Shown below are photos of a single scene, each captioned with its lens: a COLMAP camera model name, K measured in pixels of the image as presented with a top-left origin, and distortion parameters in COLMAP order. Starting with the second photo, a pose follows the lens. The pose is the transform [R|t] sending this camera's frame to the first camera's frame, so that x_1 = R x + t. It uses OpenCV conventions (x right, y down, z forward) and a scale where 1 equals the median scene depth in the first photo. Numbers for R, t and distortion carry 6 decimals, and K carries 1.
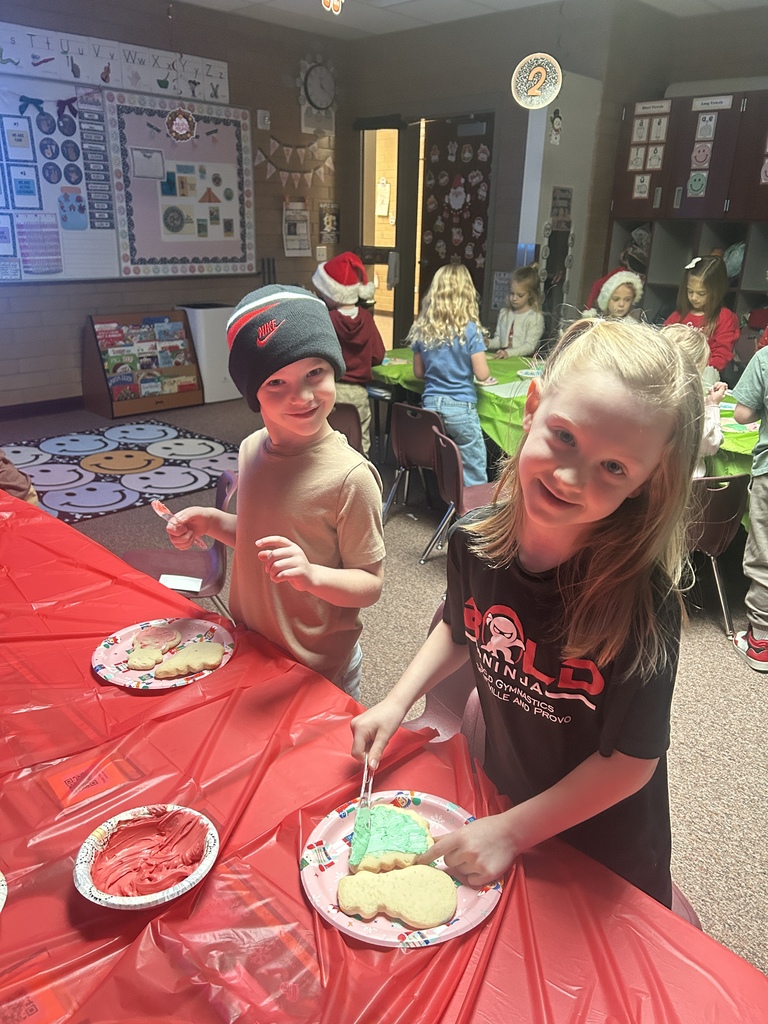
lens RADIAL K [[780.5, 0, 383.1], [0, 780.5, 513.5], [0, 0, 1]] dist [0.047108, -0.038151]
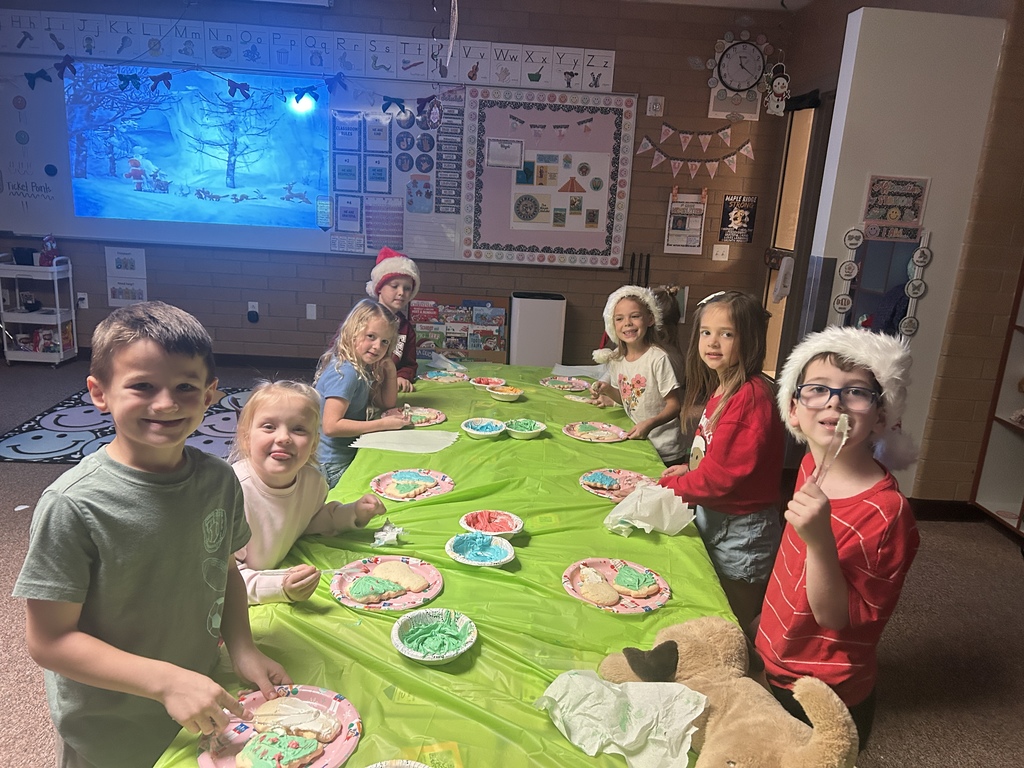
lens RADIAL K [[780.5, 0, 504.6], [0, 780.5, 383.4], [0, 0, 1]] dist [0.047108, -0.038151]
pose [[0.725576, 0.184519, -0.662942, 0.406897], [-0.278025, 0.959856, -0.037132, -0.122917], [0.629477, 0.211257, 0.747749, 0.308759]]
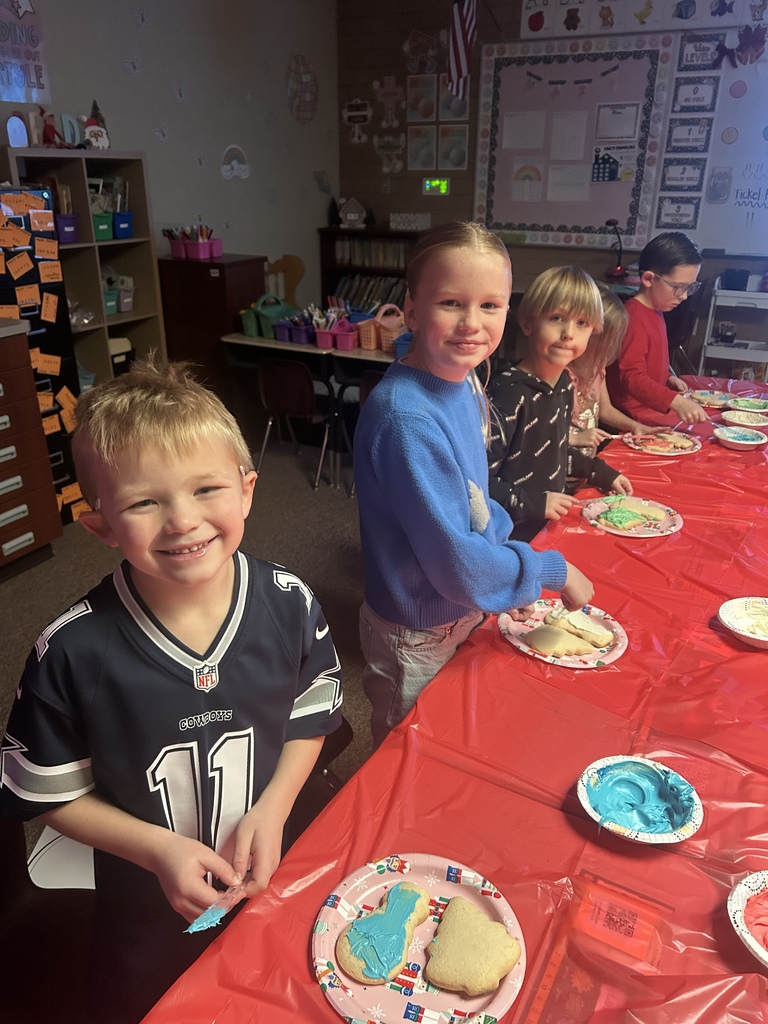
lens RADIAL K [[780.5, 0, 379.4], [0, 780.5, 504.6], [0, 0, 1]] dist [0.047108, -0.038151]
pose [[0.303917, 0.360321, -0.881932, 0.606038], [-0.337647, 0.906368, 0.253950, -0.210095], [0.890858, 0.220602, 0.397122, 0.576078]]
